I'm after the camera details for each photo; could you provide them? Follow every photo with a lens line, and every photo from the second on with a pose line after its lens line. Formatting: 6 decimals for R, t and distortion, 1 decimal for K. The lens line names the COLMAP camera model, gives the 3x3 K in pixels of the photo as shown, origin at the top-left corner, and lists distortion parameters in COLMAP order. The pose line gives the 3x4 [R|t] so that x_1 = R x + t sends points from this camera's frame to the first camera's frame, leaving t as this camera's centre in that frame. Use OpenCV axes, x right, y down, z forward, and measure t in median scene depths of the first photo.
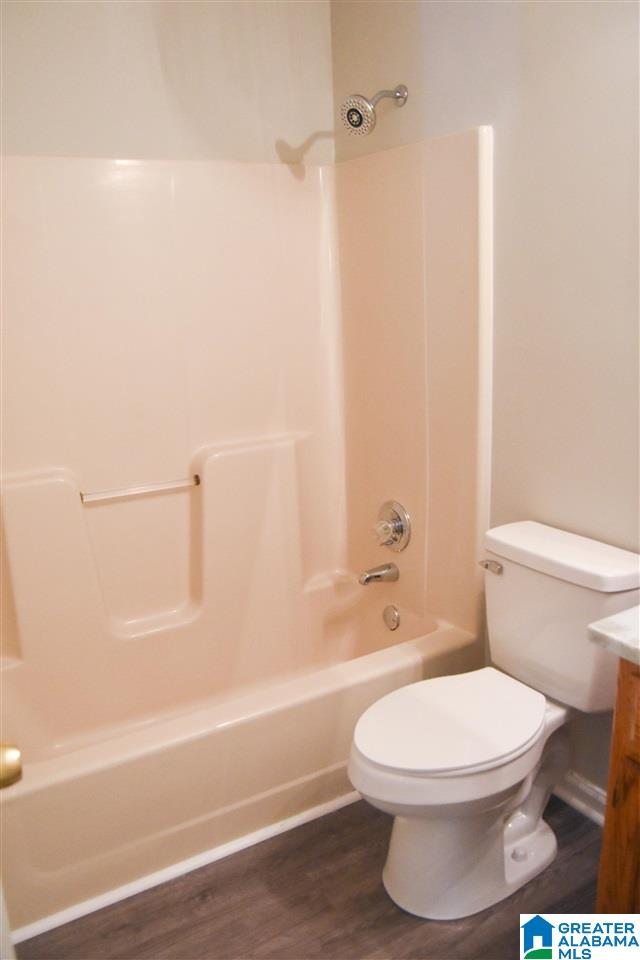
lens RADIAL K [[773.1, 0, 318.2], [0, 773.1, 470.6], [0, 0, 1]] dist [-0.101013, 0.052429]
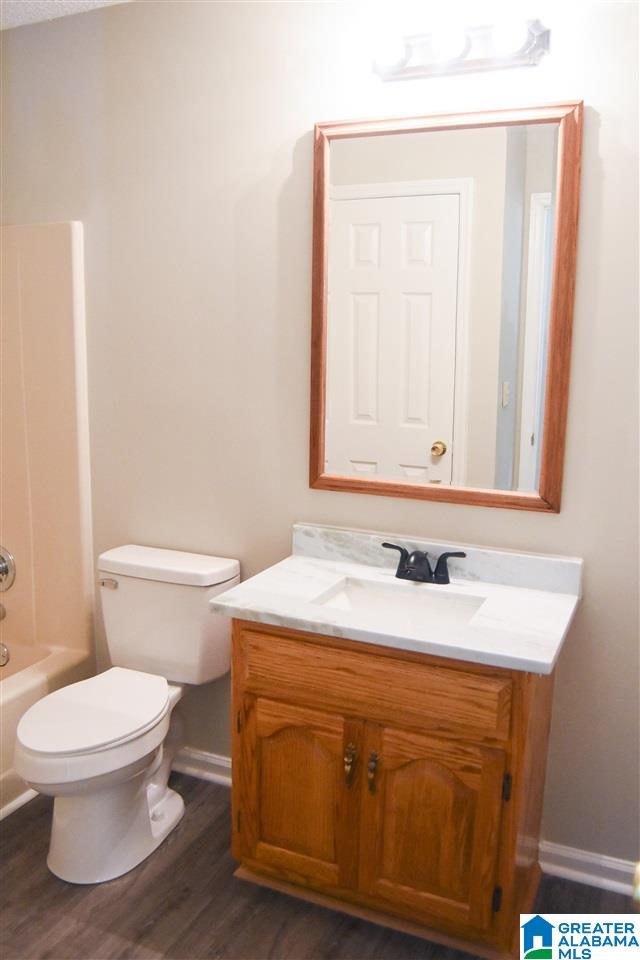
lens RADIAL K [[773.1, 0, 318.2], [0, 773.1, 470.6], [0, 0, 1]] dist [-0.101013, 0.052429]
pose [[0.819986, -0.047187, 0.570435, -0.195600], [0.089373, 0.994928, -0.046169, 0.036737], [-0.565363, 0.088840, 0.820044, -0.203070]]
